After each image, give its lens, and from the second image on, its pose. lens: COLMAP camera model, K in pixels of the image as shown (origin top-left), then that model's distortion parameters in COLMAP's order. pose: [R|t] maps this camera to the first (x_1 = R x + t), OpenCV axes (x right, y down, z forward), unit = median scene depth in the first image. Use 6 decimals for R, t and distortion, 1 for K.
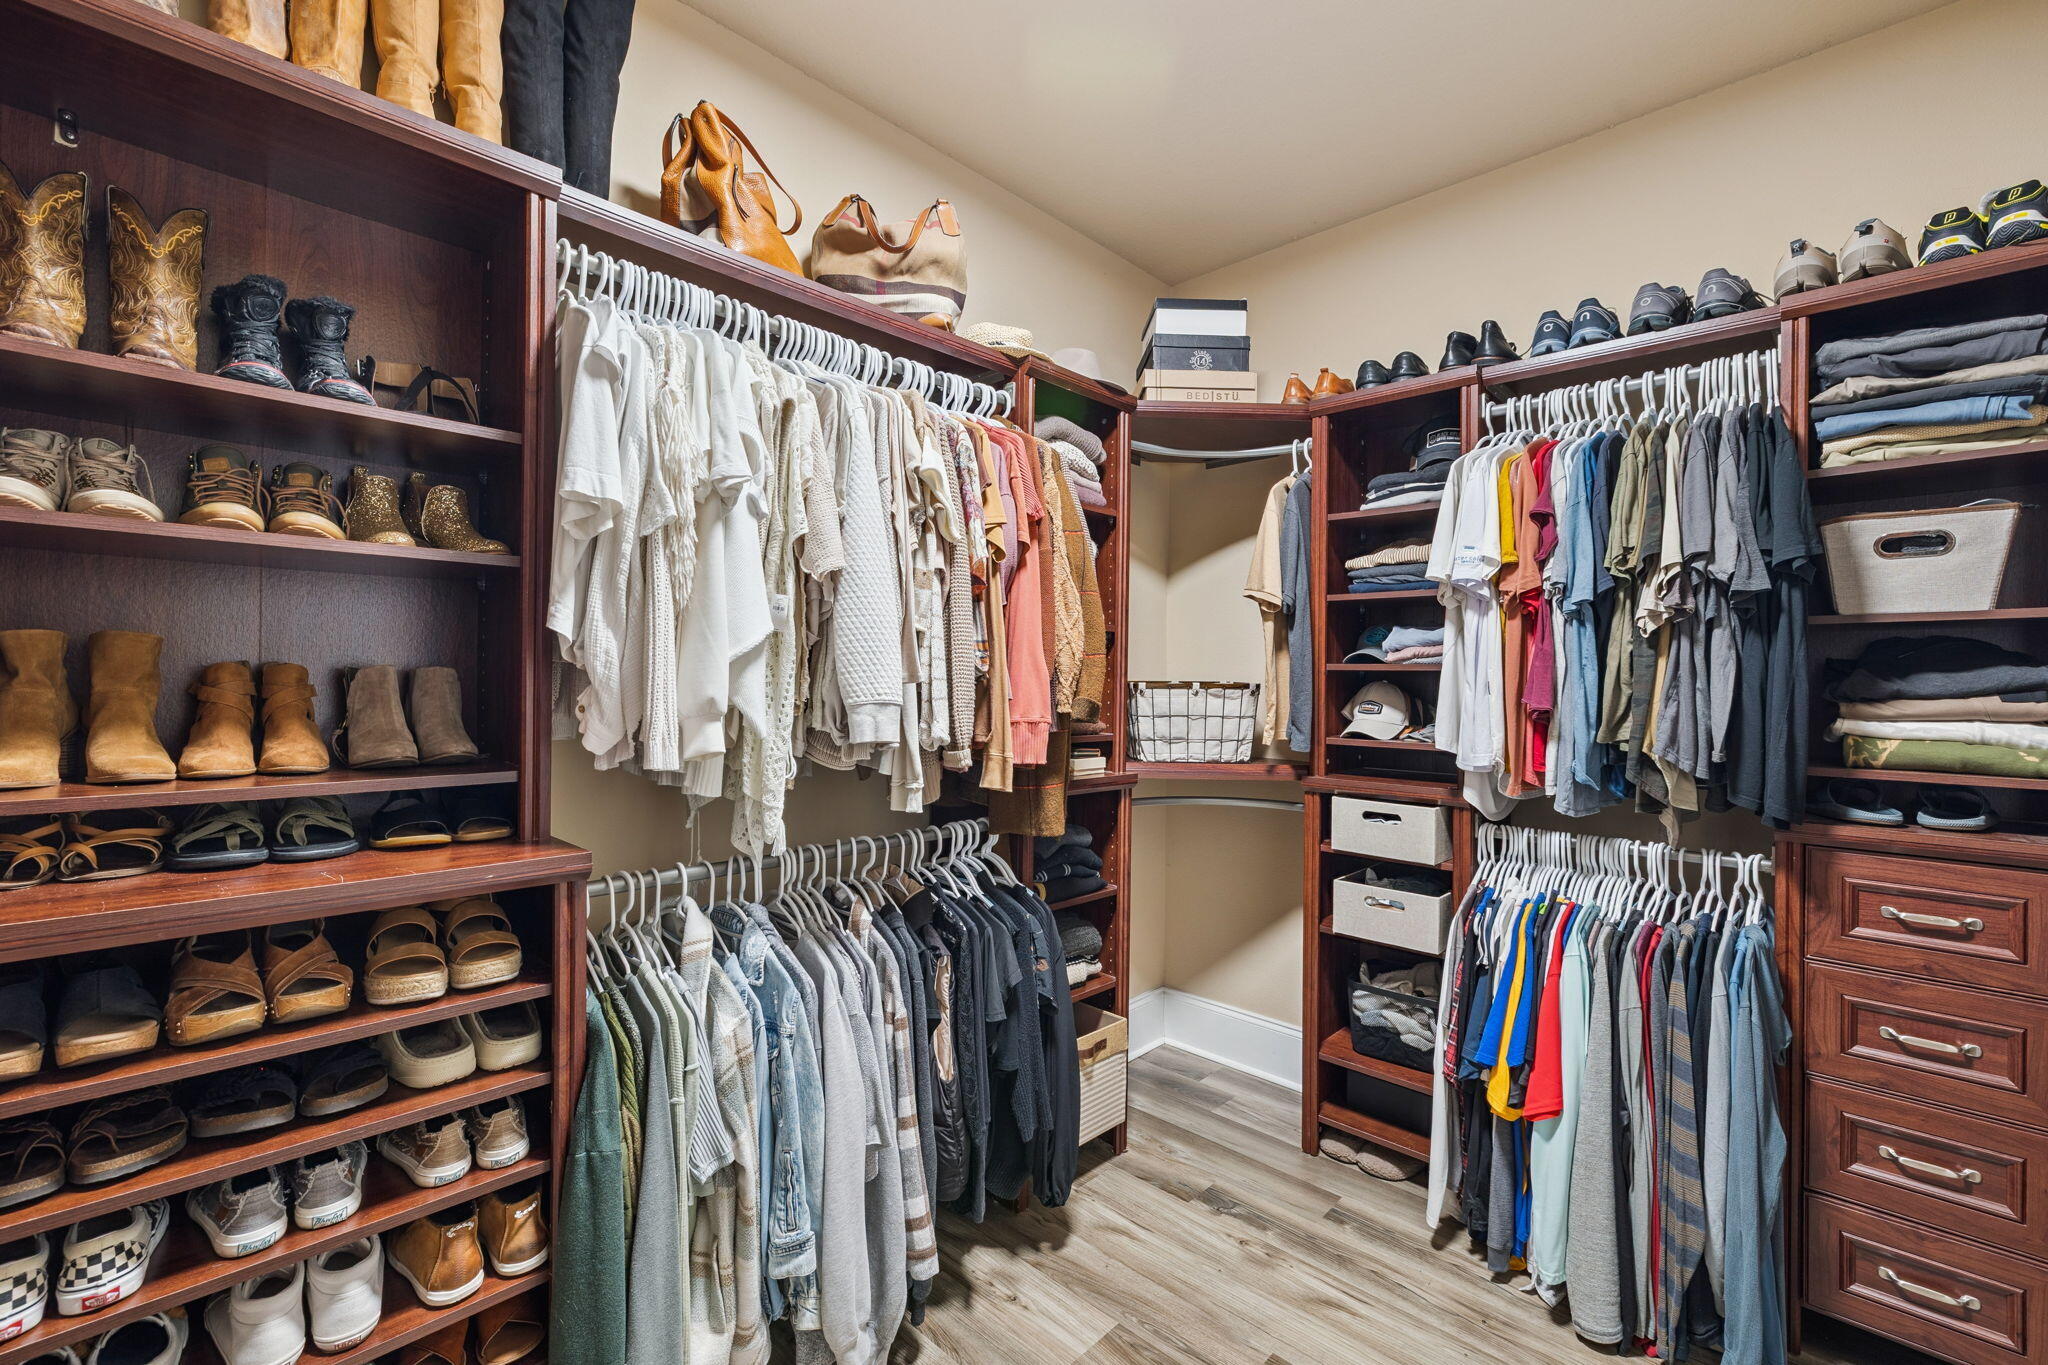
lens RADIAL K [[863.0, 0, 1026.2], [0, 863.0, 677.2], [0, 0, 1]] dist [0.002512, -0.000657]
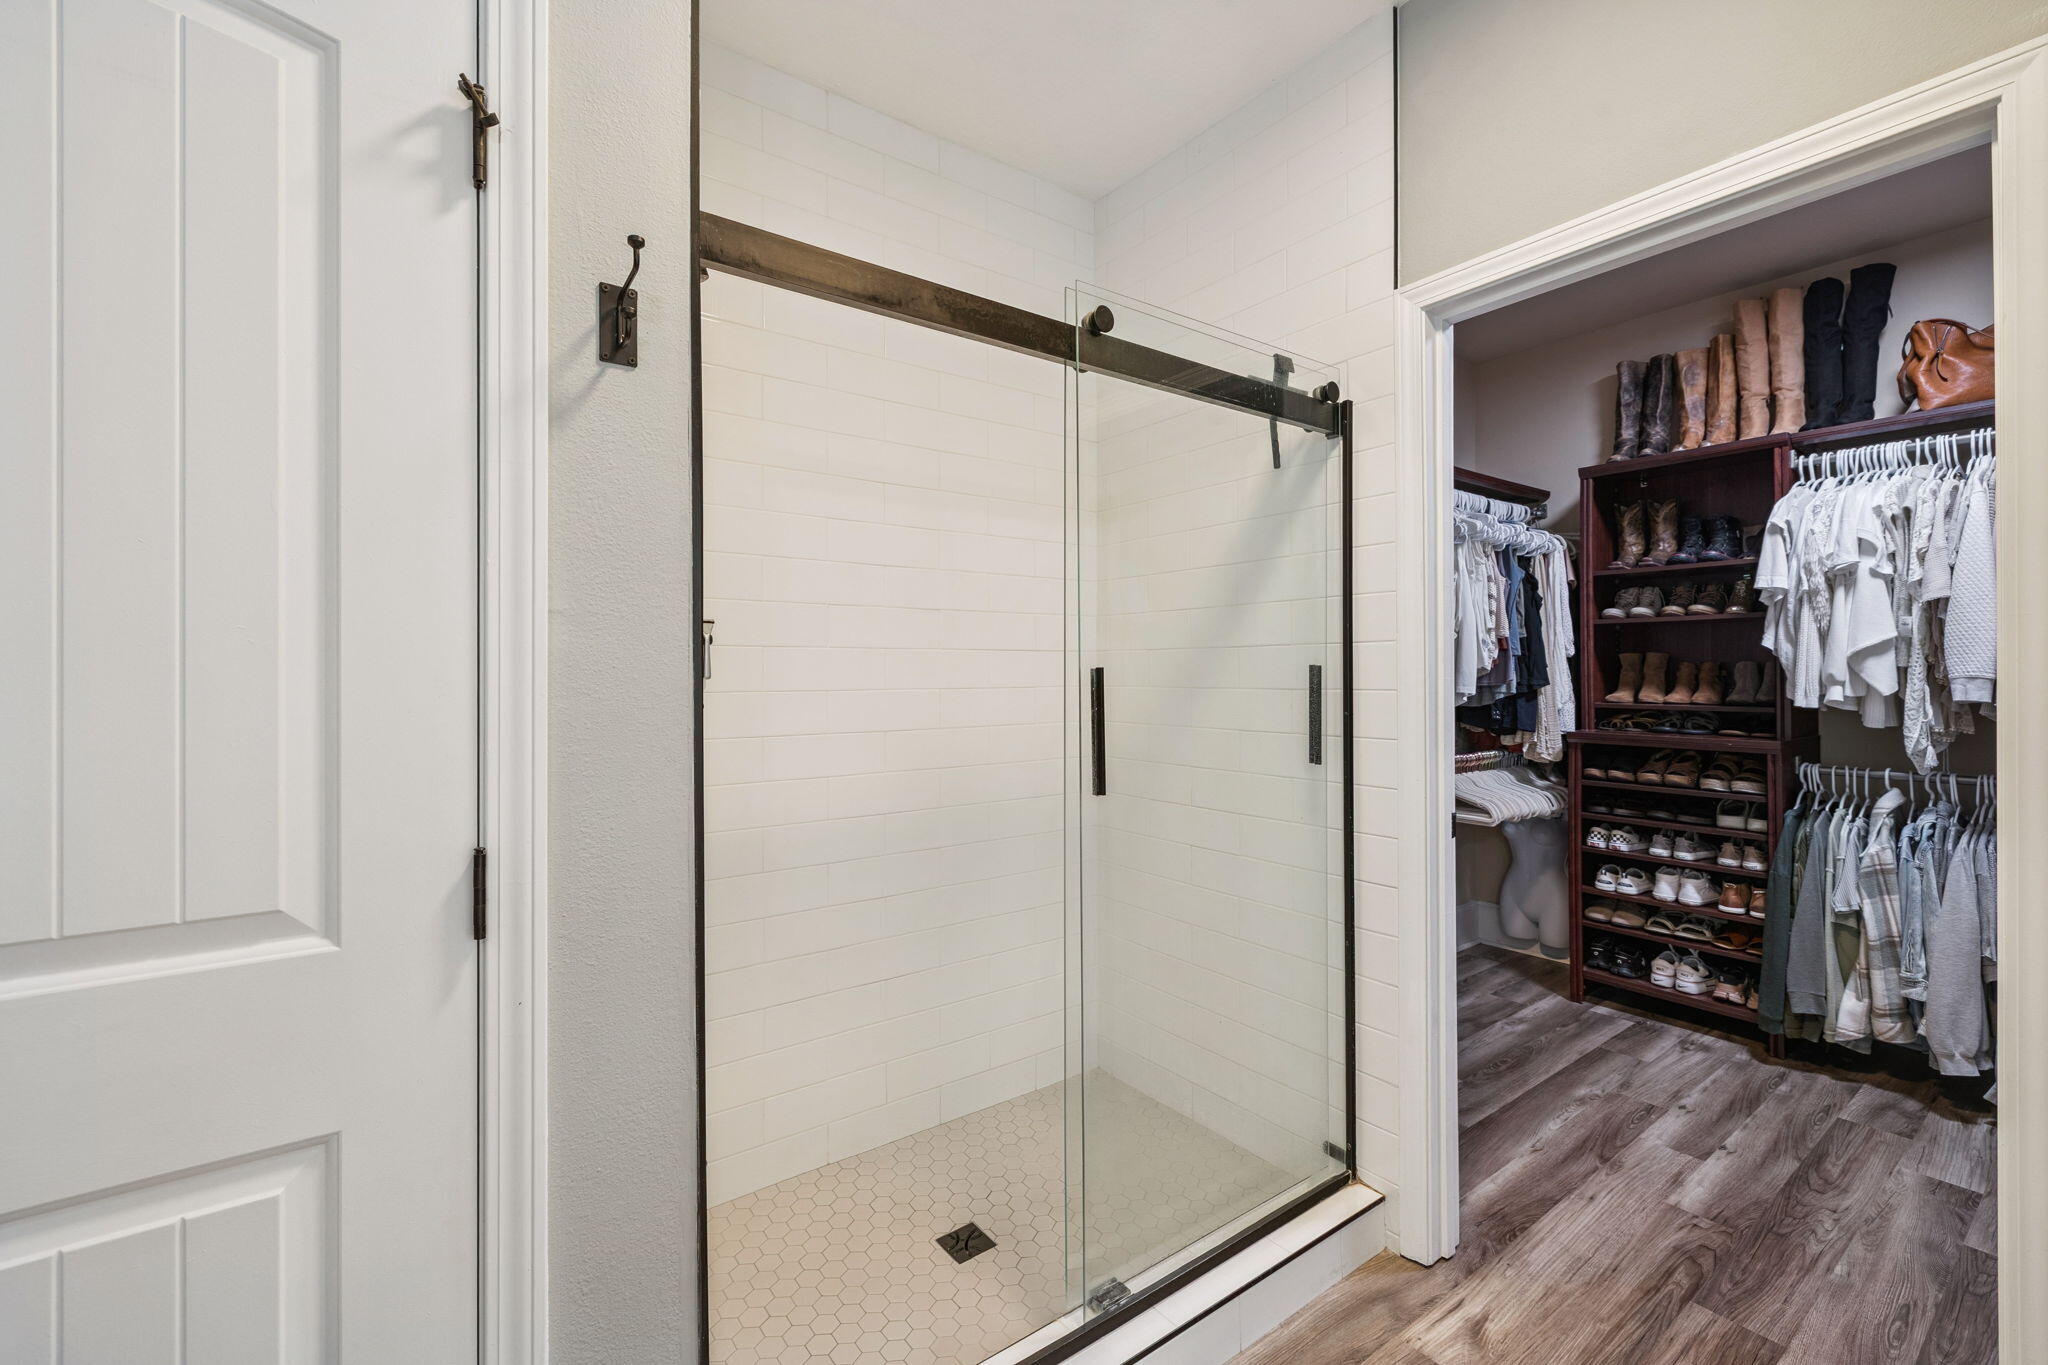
lens RADIAL K [[863.0, 0, 1017.5], [0, 863.0, 670.1], [0, 0, 1]] dist [0.002512, -0.000657]
pose [[-0.161958, -0.015564, -0.986675, 2.088311], [0.007560, 0.999827, -0.017012, 0.038122], [0.986769, -0.010215, -0.161812, -0.614638]]
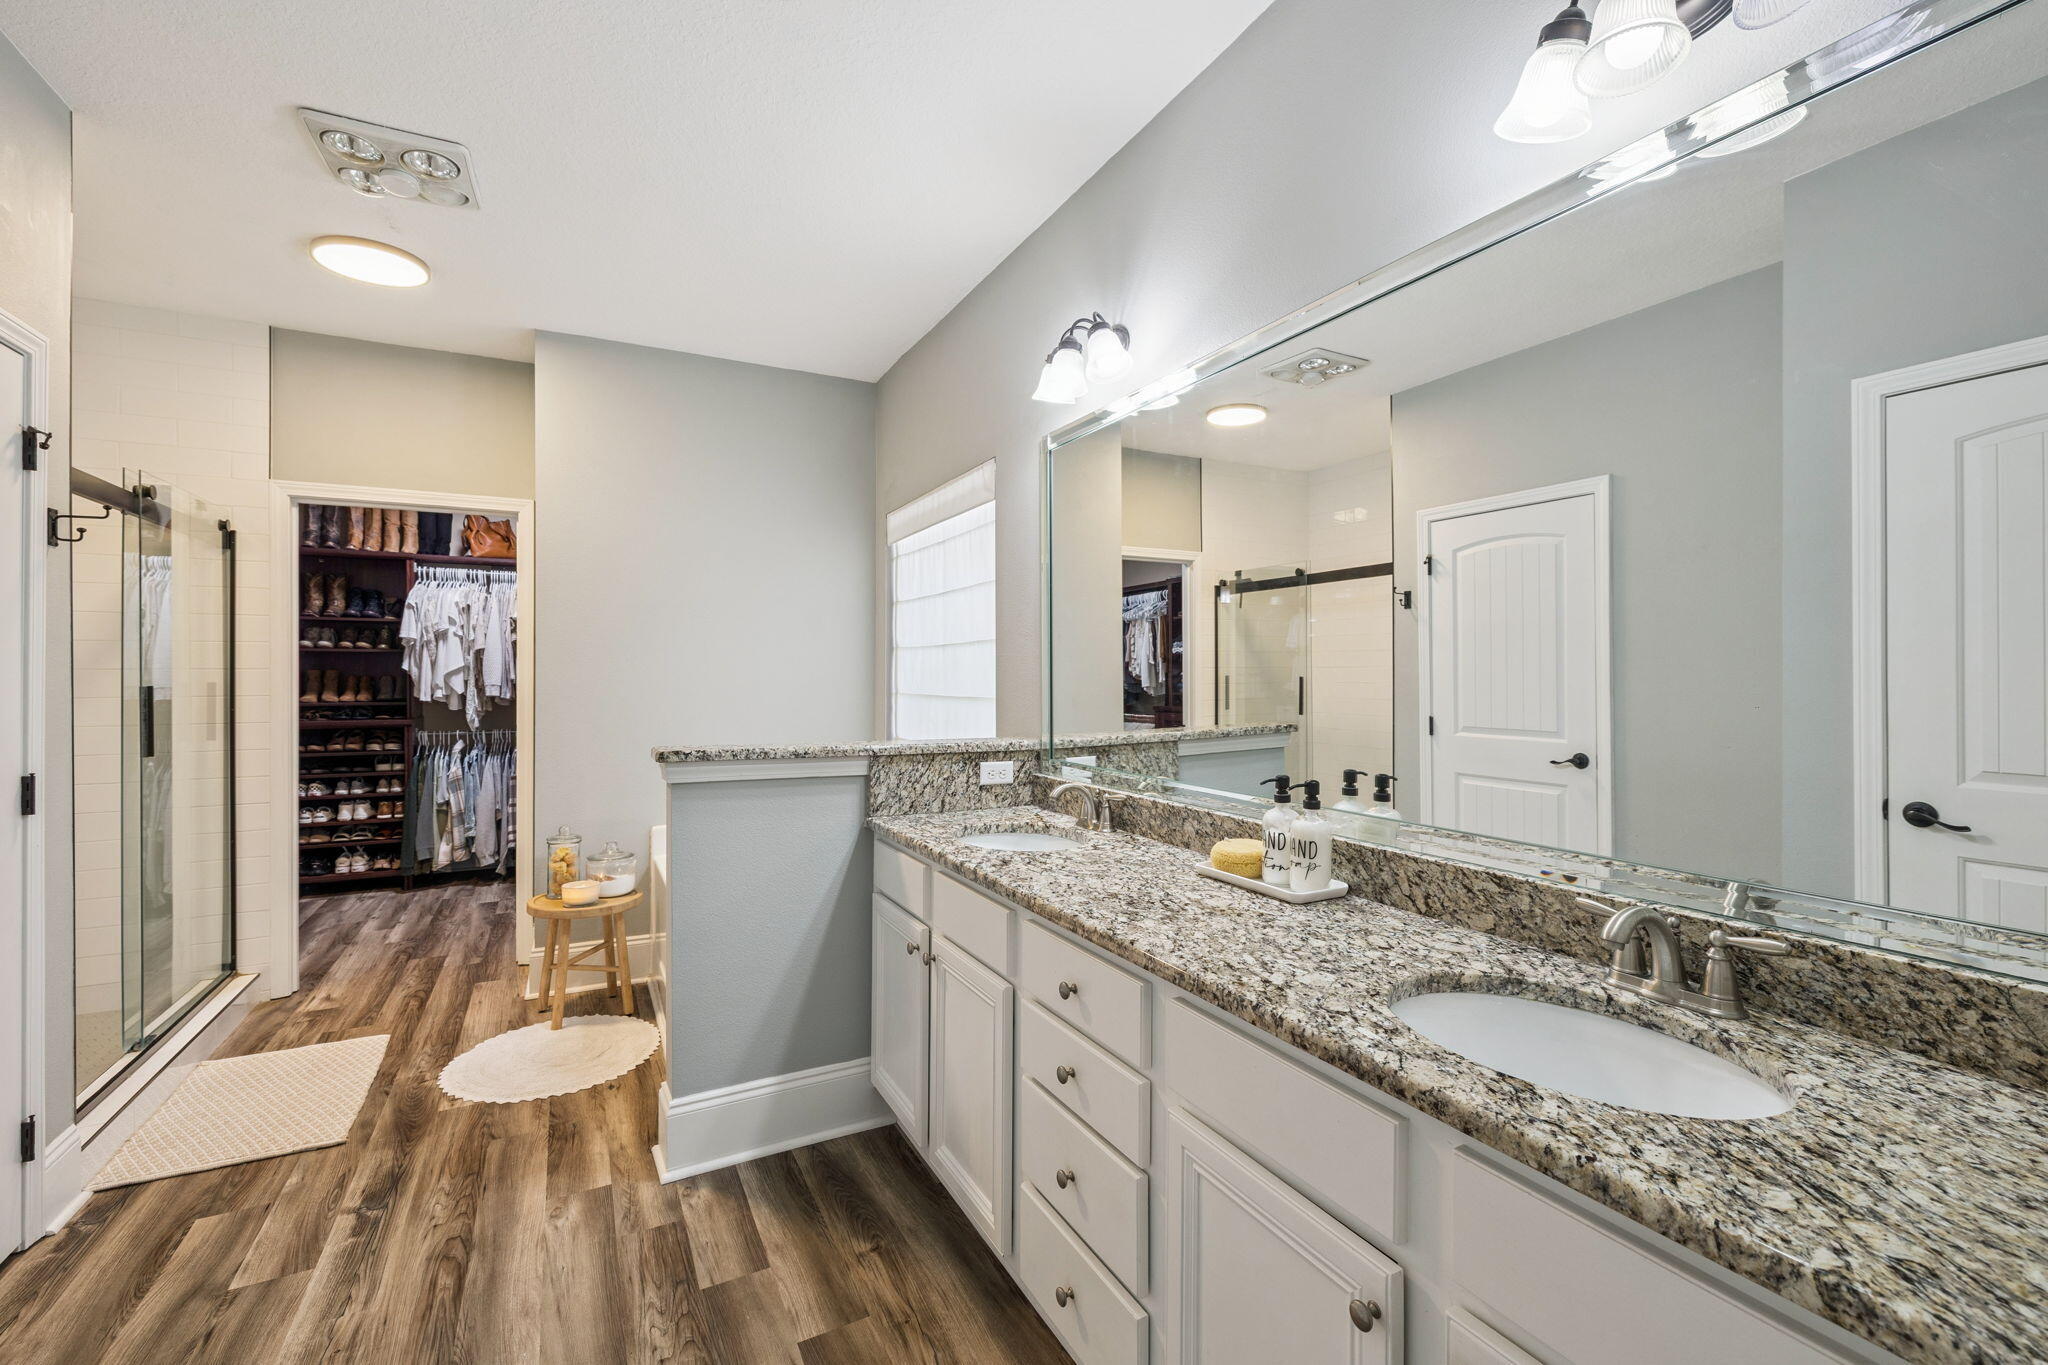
lens RADIAL K [[863.0, 0, 1016.1], [0, 863.0, 674.4], [0, 0, 1]] dist [0.002512, -0.000657]
pose [[0.951284, -0.012515, -0.308062, 3.684415], [0.014070, 0.999897, 0.002827, 0.008362], [0.307995, -0.007024, 0.951362, -2.154133]]
